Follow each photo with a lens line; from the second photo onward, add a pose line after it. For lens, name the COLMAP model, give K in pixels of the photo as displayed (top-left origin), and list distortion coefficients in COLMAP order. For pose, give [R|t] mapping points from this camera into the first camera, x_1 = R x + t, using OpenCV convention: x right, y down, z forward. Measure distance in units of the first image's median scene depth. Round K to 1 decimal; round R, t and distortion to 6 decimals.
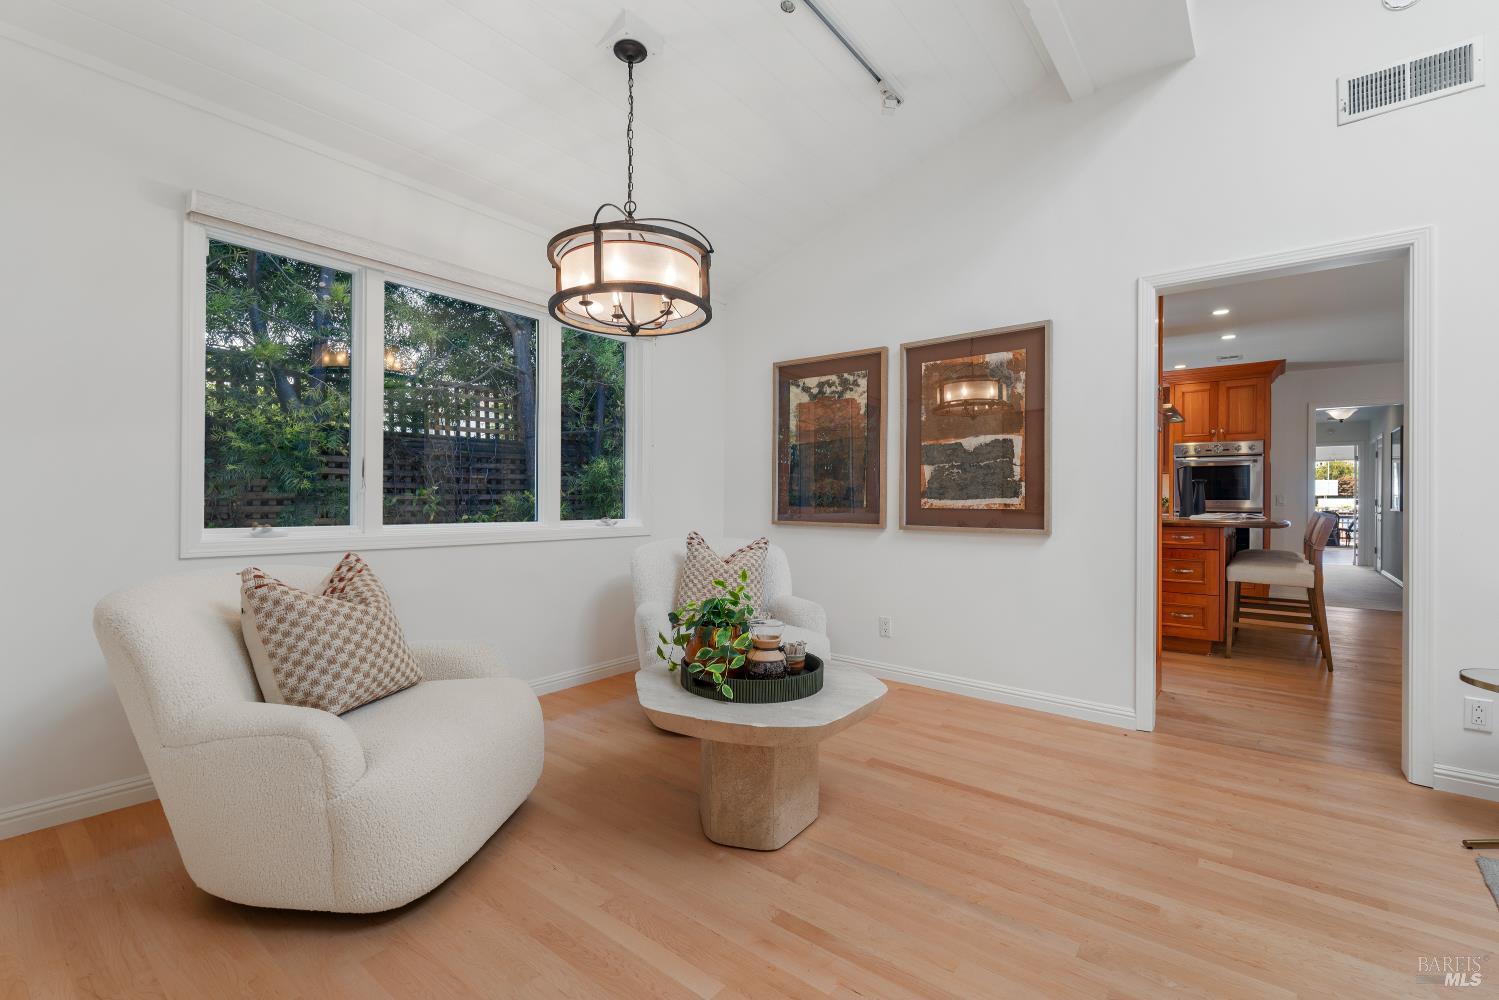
lens RADIAL K [[693.7, 0, 747.8], [0, 693.7, 502.7], [0, 0, 1]] dist [0.000870, -0.000414]
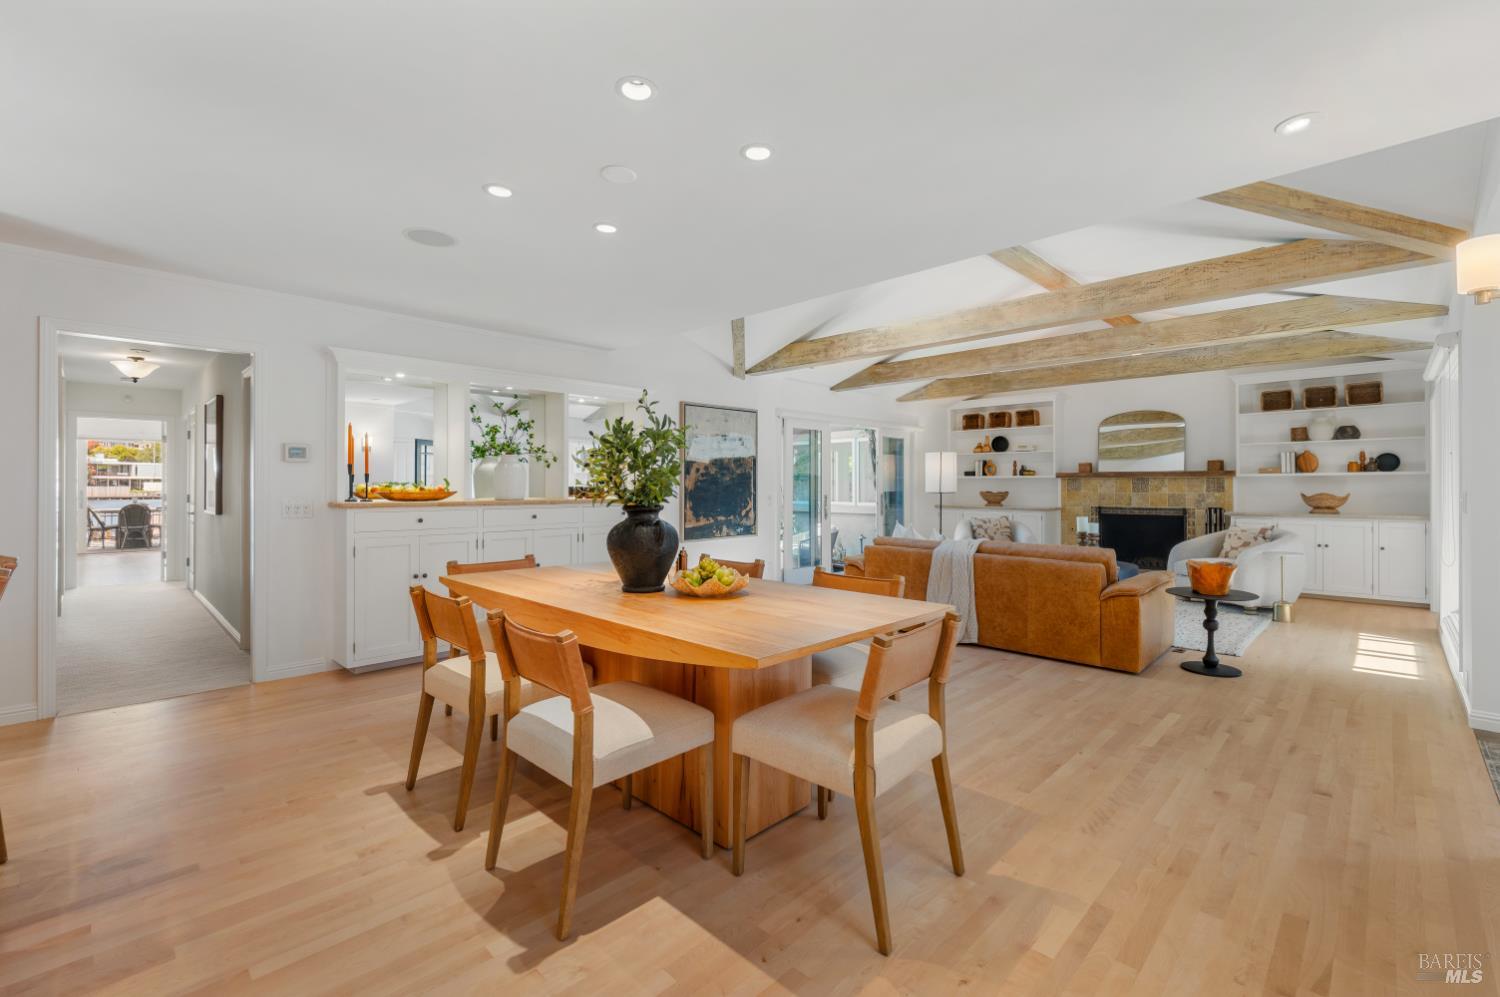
lens RADIAL K [[641.0, 0, 748.1], [0, 641.0, 488.8], [0, 0, 1]] dist [-0.014484, -0.000178]
pose [[0.126457, -0.005425, 0.991957, 0.280937], [-0.002294, 0.999981, 0.005762, -0.014967], [-0.991969, -0.003004, 0.126442, 0.290202]]
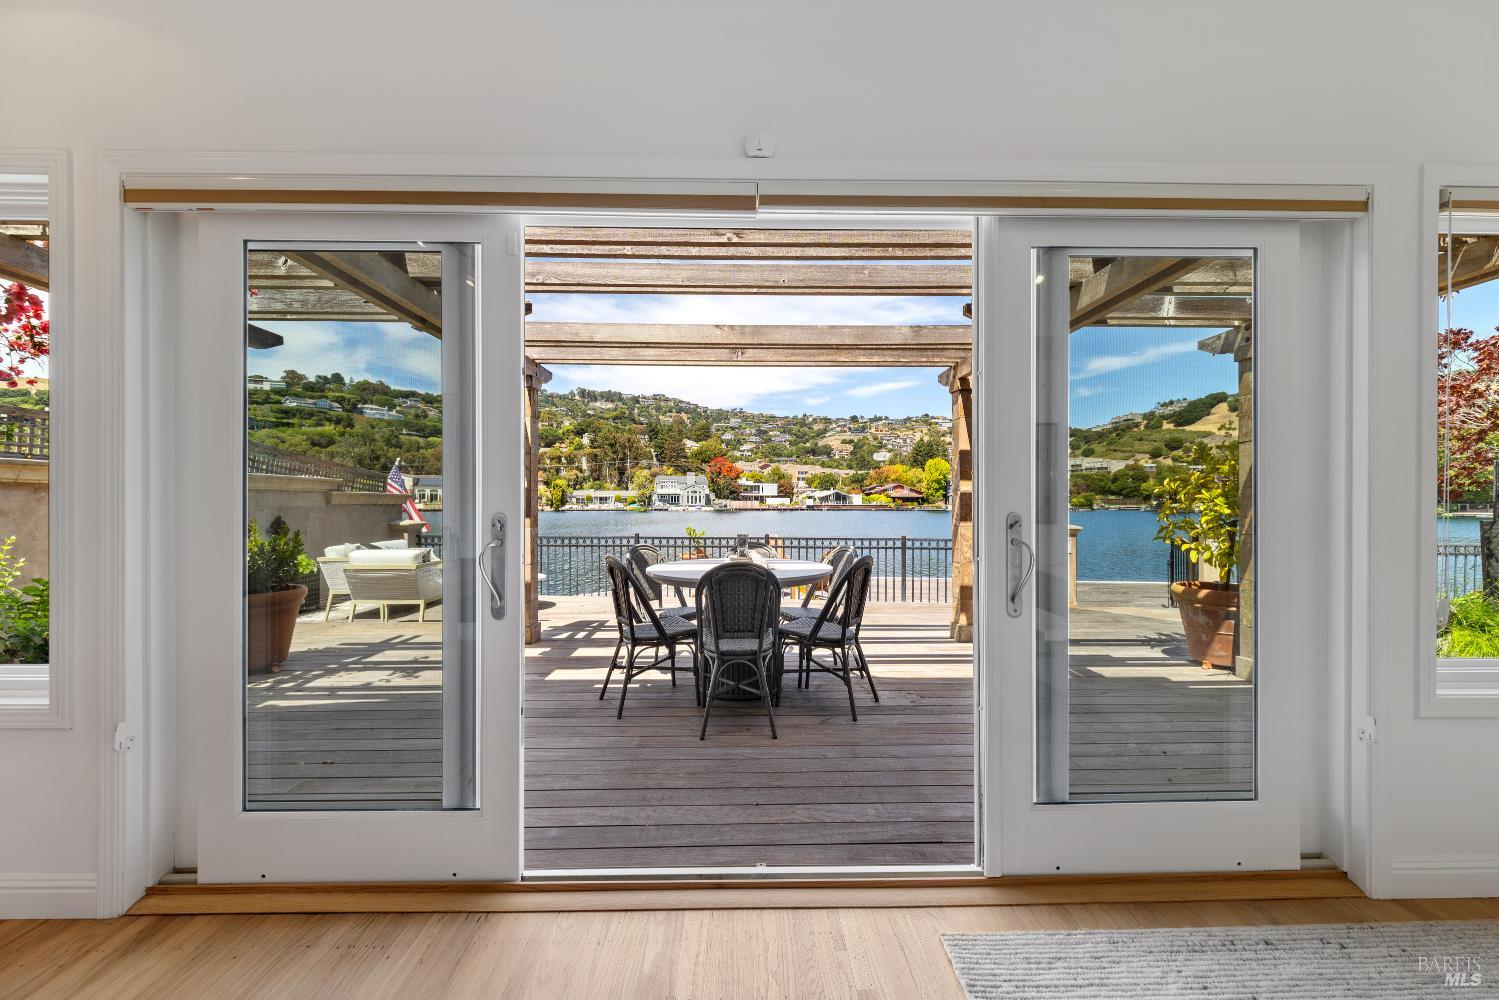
lens RADIAL K [[607.5, 0, 752.7], [0, 607.5, 500.7], [0, 0, 1]] dist [-0.000002, 0.000000]
pose [[0.791038, -0.000848, 0.611766, 0.817072], [-0.000991, 0.999996, 0.002667, -0.012437], [-0.611766, -0.002716, 0.791034, 0.949112]]
